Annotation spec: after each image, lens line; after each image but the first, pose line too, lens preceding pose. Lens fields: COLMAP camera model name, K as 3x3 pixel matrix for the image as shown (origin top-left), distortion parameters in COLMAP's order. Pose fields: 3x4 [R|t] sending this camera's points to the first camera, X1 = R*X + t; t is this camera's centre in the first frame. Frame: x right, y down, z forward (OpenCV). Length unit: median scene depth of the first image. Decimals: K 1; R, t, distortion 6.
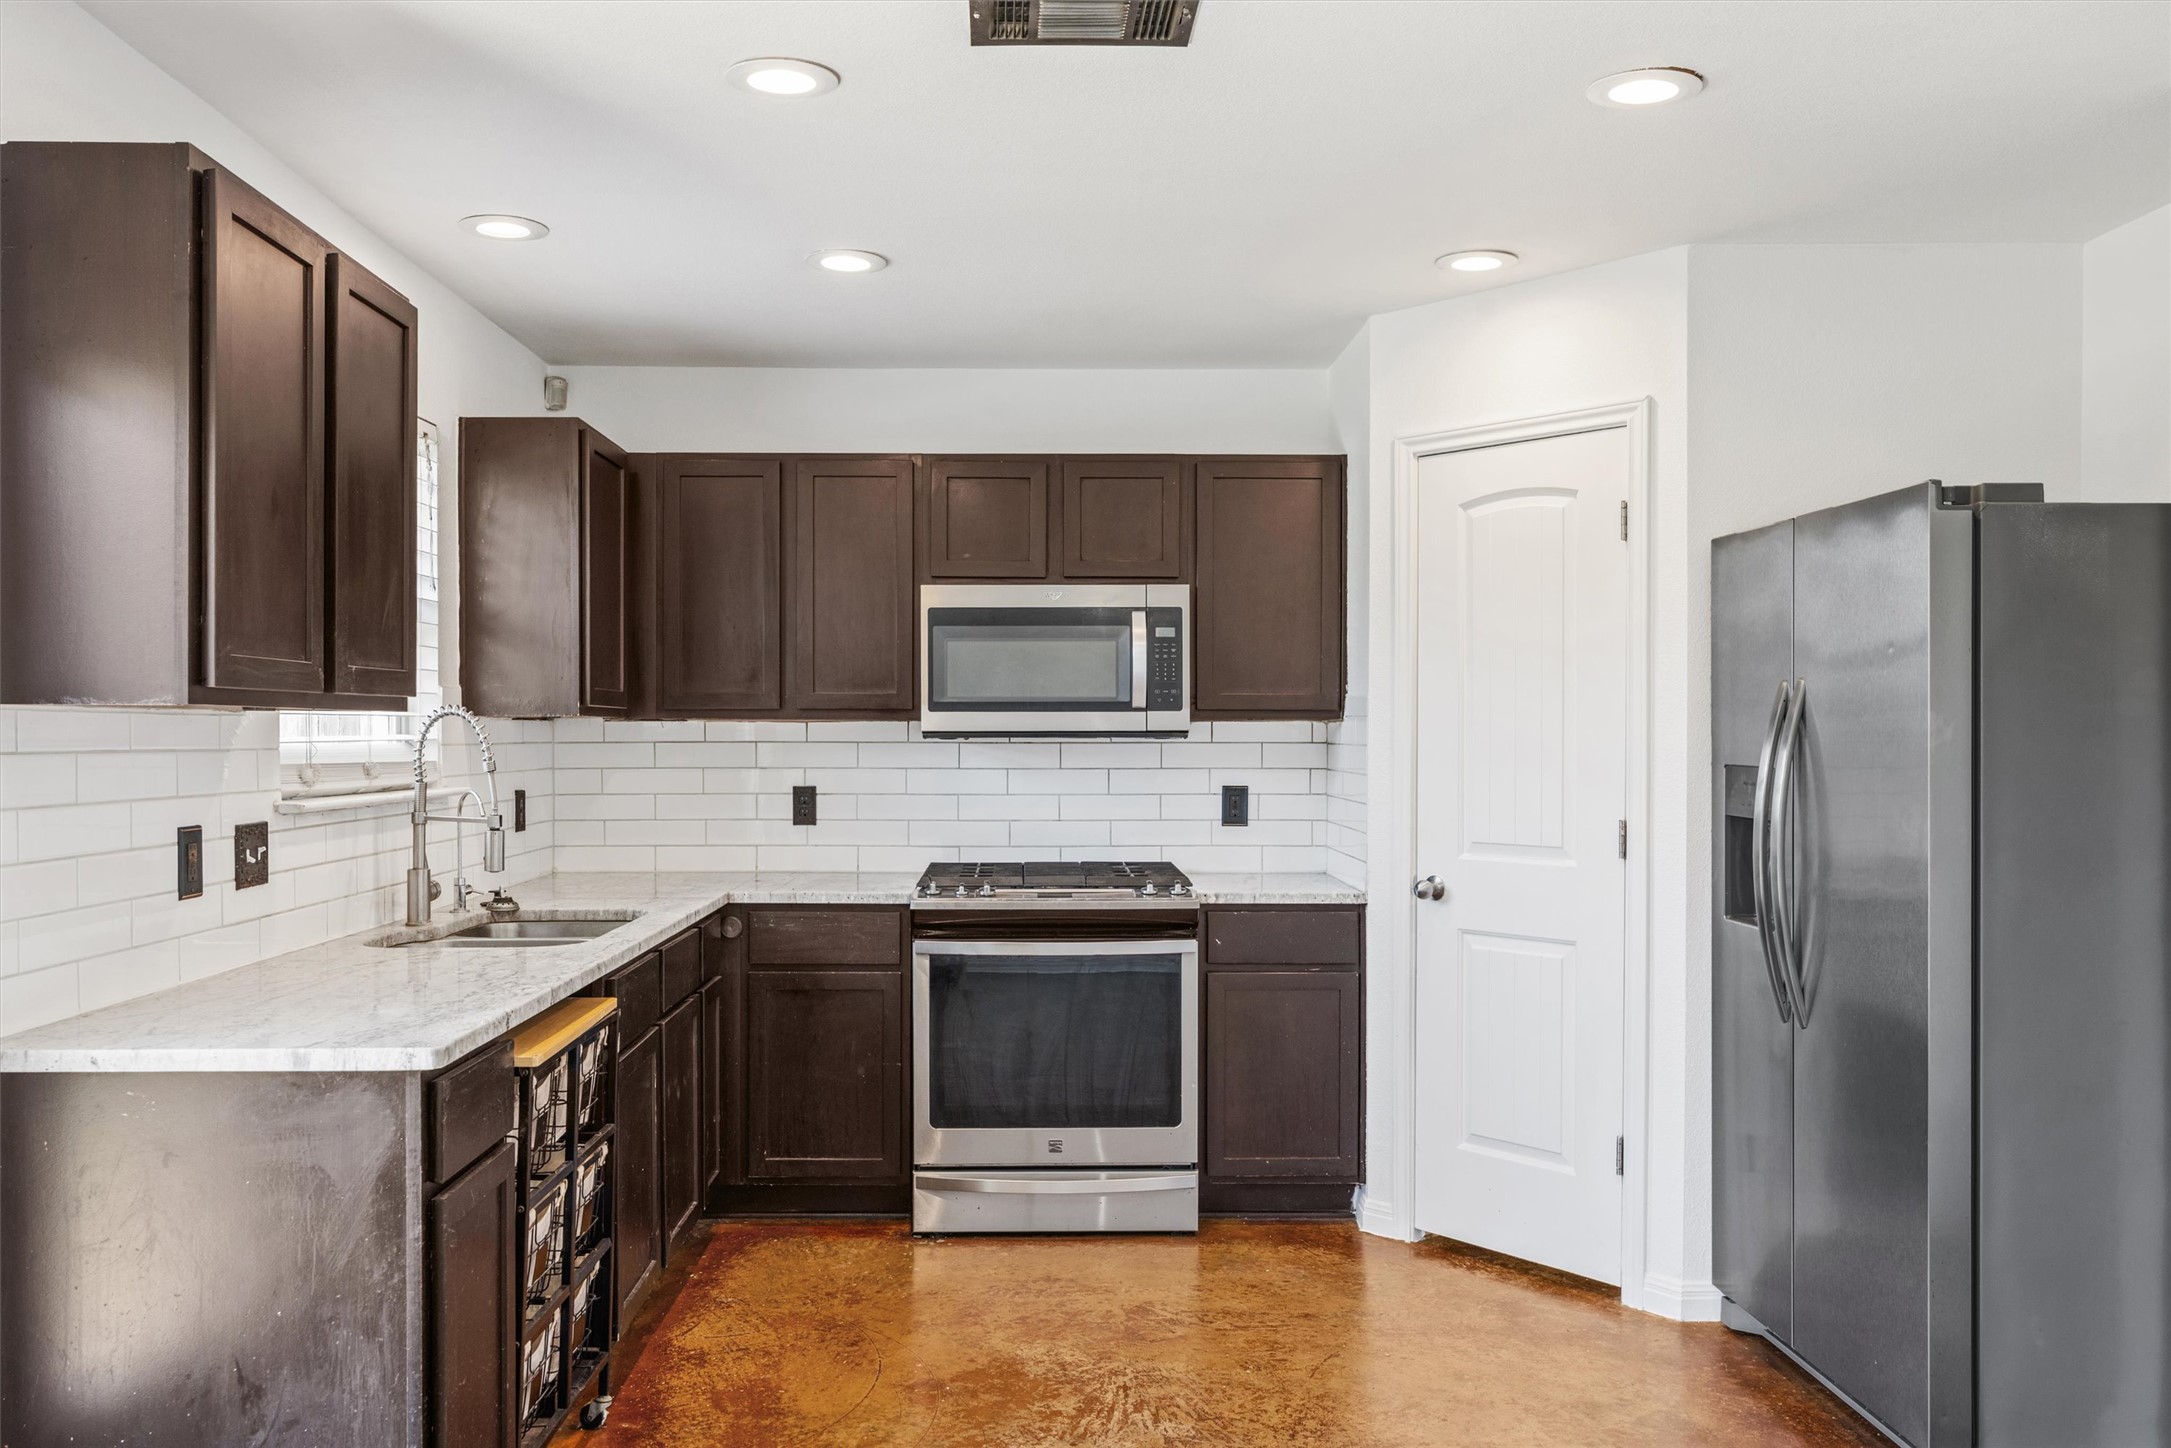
lens RADIAL K [[1686.1, 0, 1072.8], [0, 1686.1, 751.1], [0, 0, 1]] dist [0.000299, 0.001457]
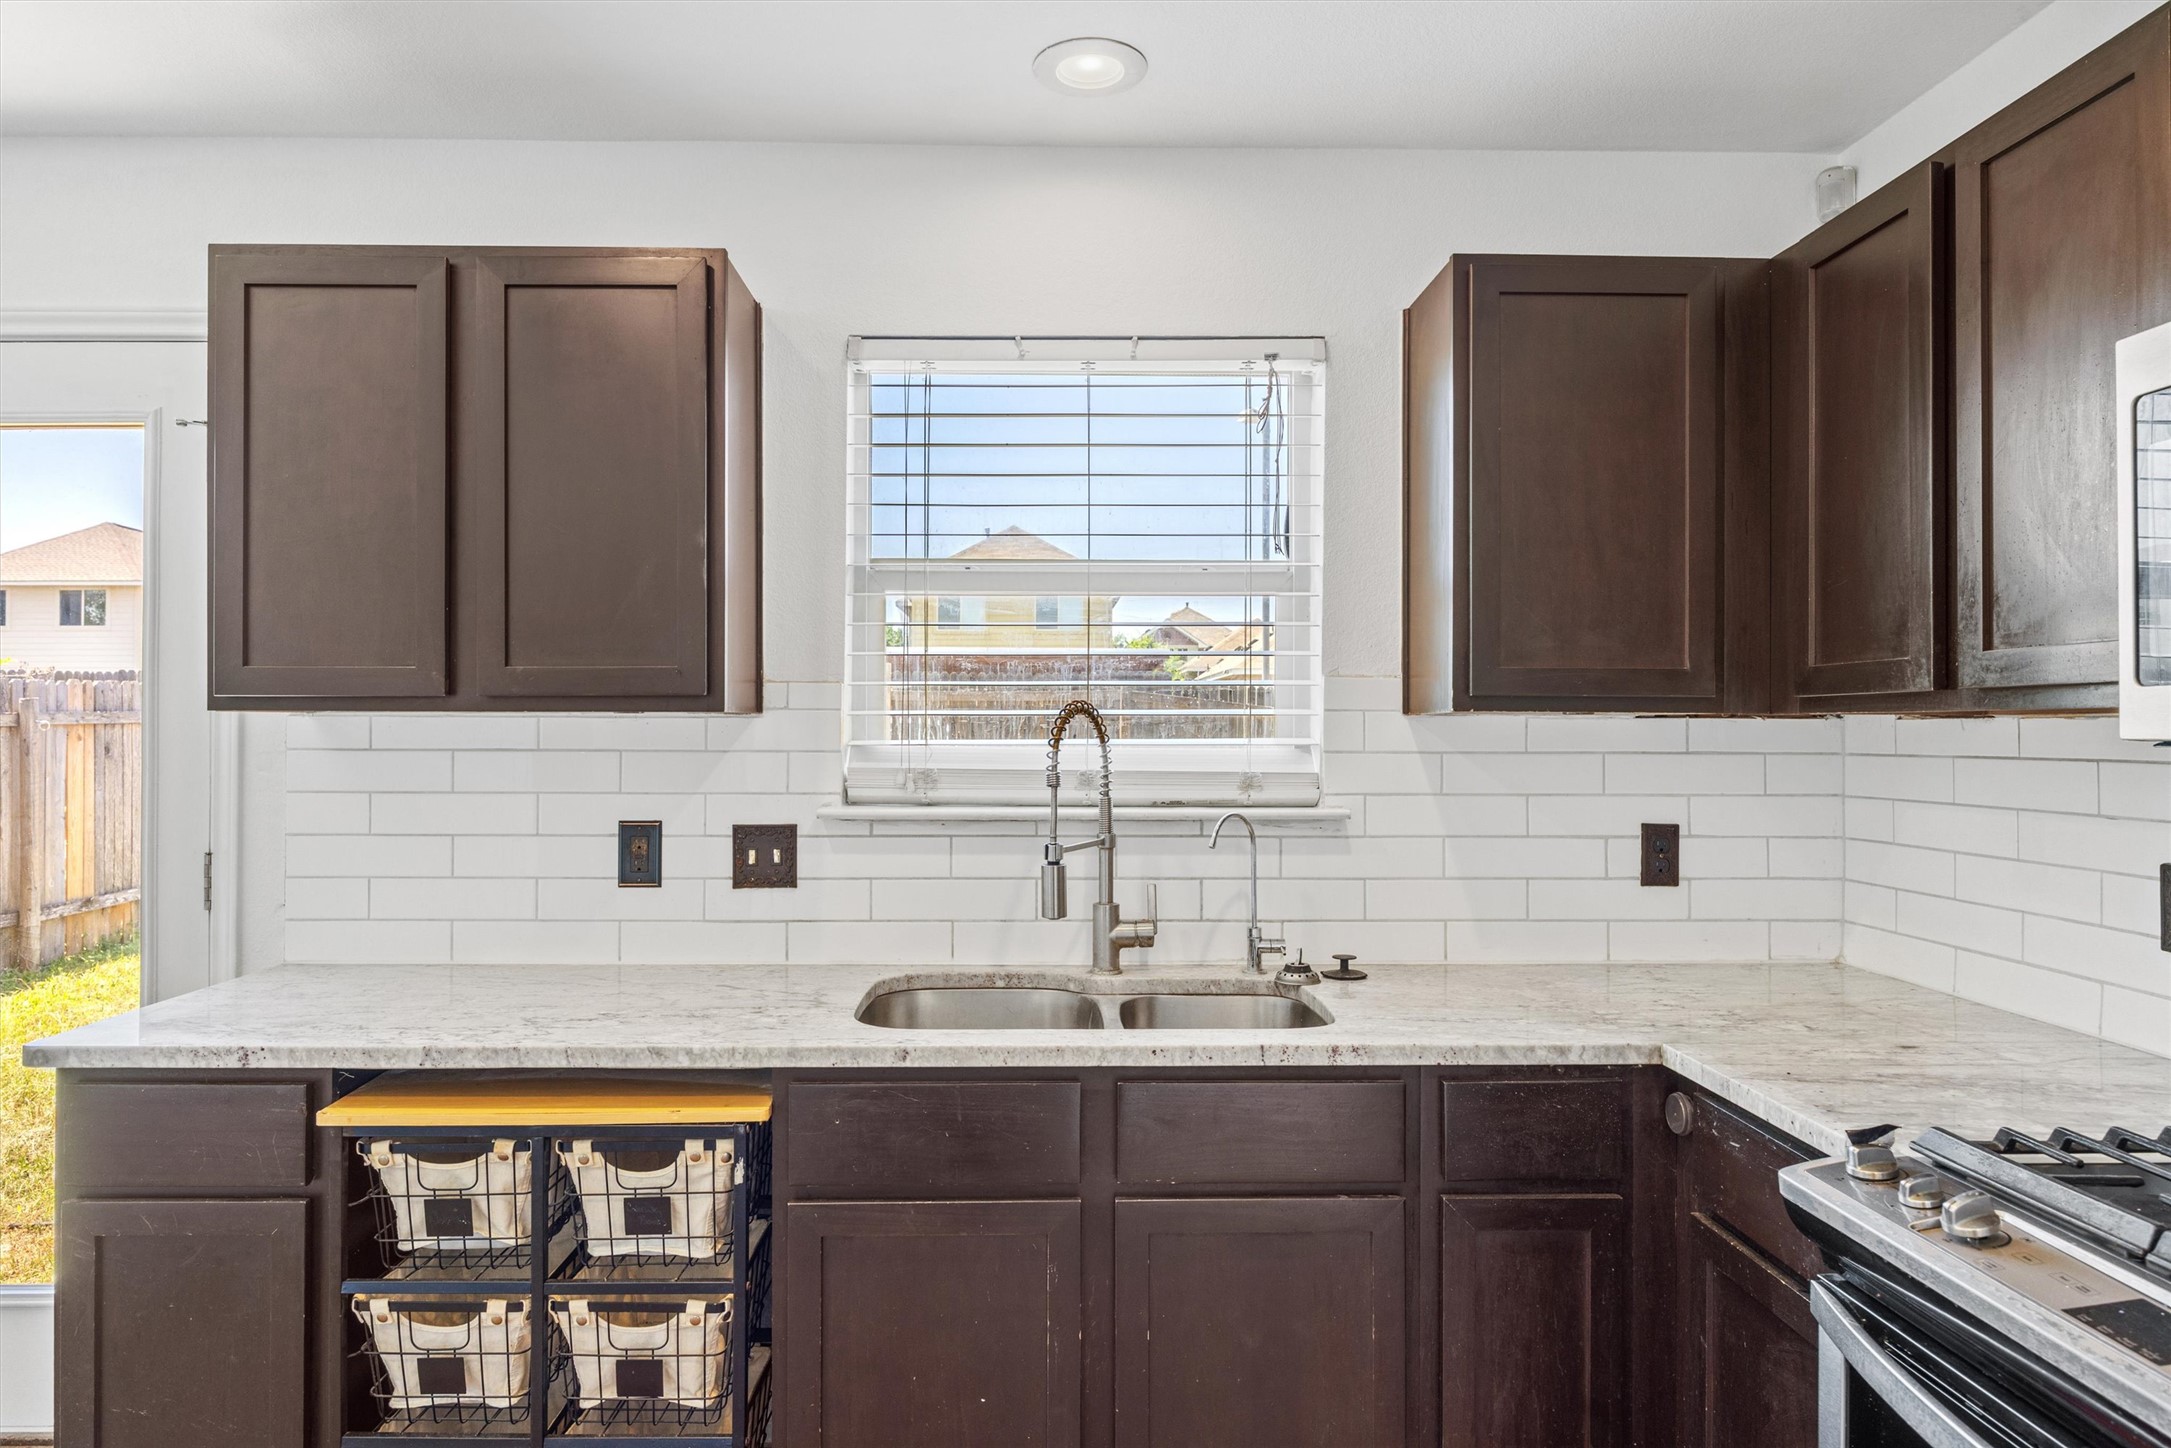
lens RADIAL K [[1378.2, 0, 1059.3], [0, 1378.2, 717.8], [0, 0, 1]] dist [0.003055, -0.000694]
pose [[-0.009870, -0.003333, -0.999946, 0.229202], [-0.013312, 0.999906, -0.003201, -0.014186], [0.999863, 0.013279, -0.009913, 0.821160]]
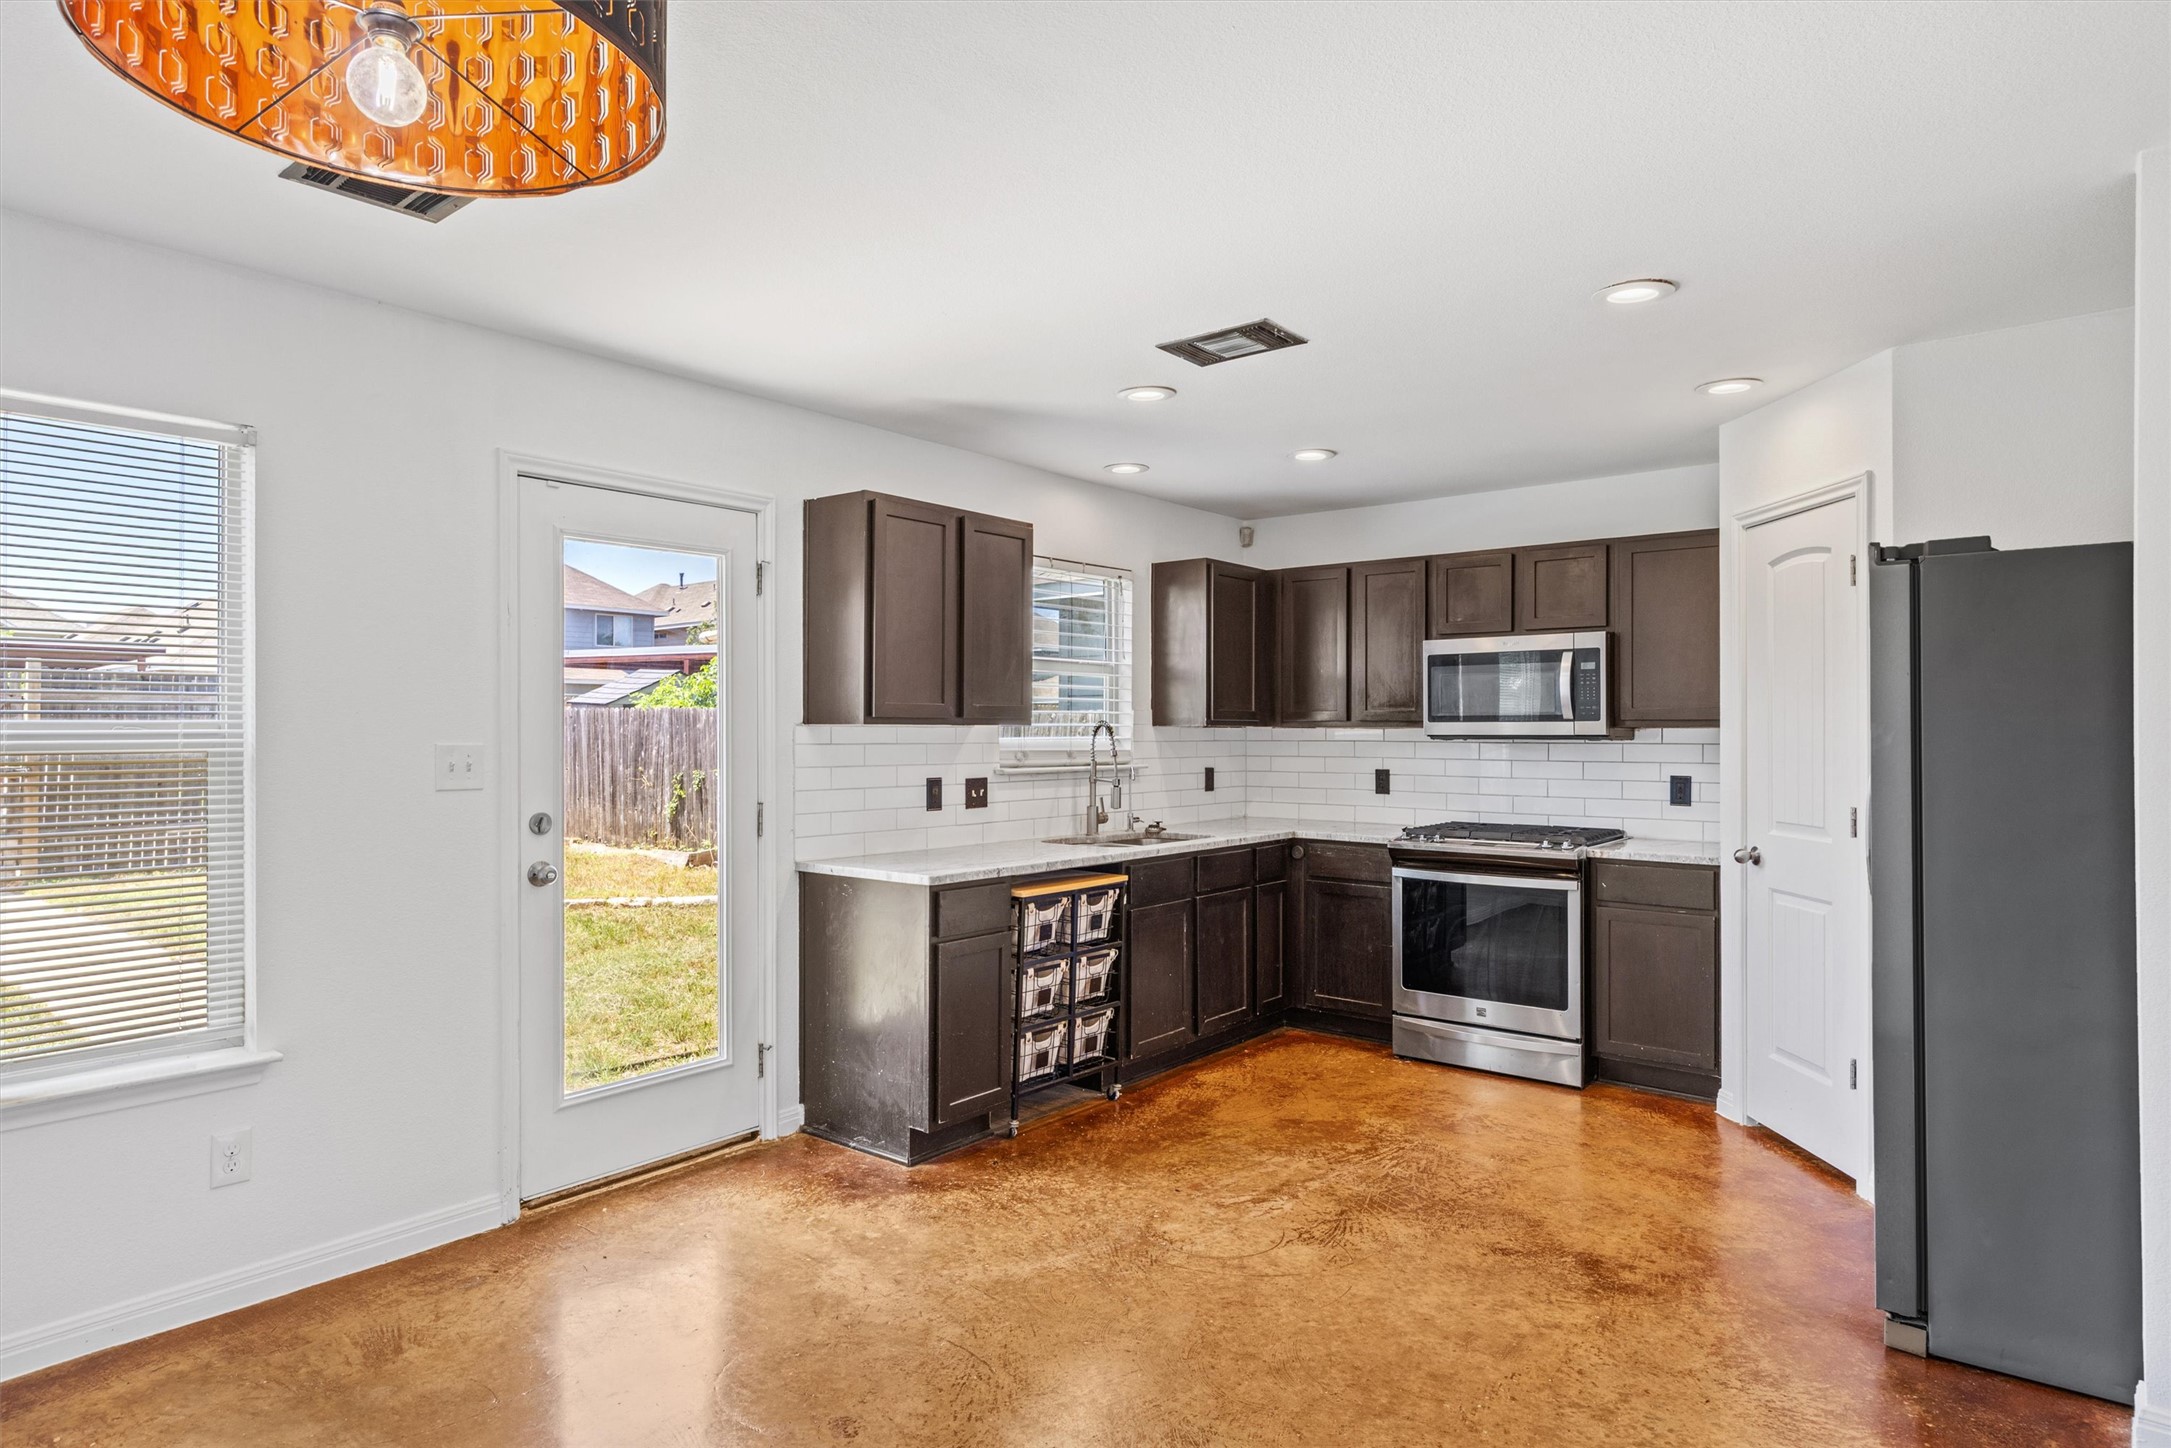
lens RADIAL K [[1223.1, 0, 1085.5], [0, 1223.1, 724.0], [0, 0, 1]] dist [0.001715, 0.000193]
pose [[0.767216, -0.003028, -0.641382, 0.420231], [-0.008673, 0.999848, -0.015094, -0.002232], [0.641330, 0.017143, 0.767074, -0.064684]]
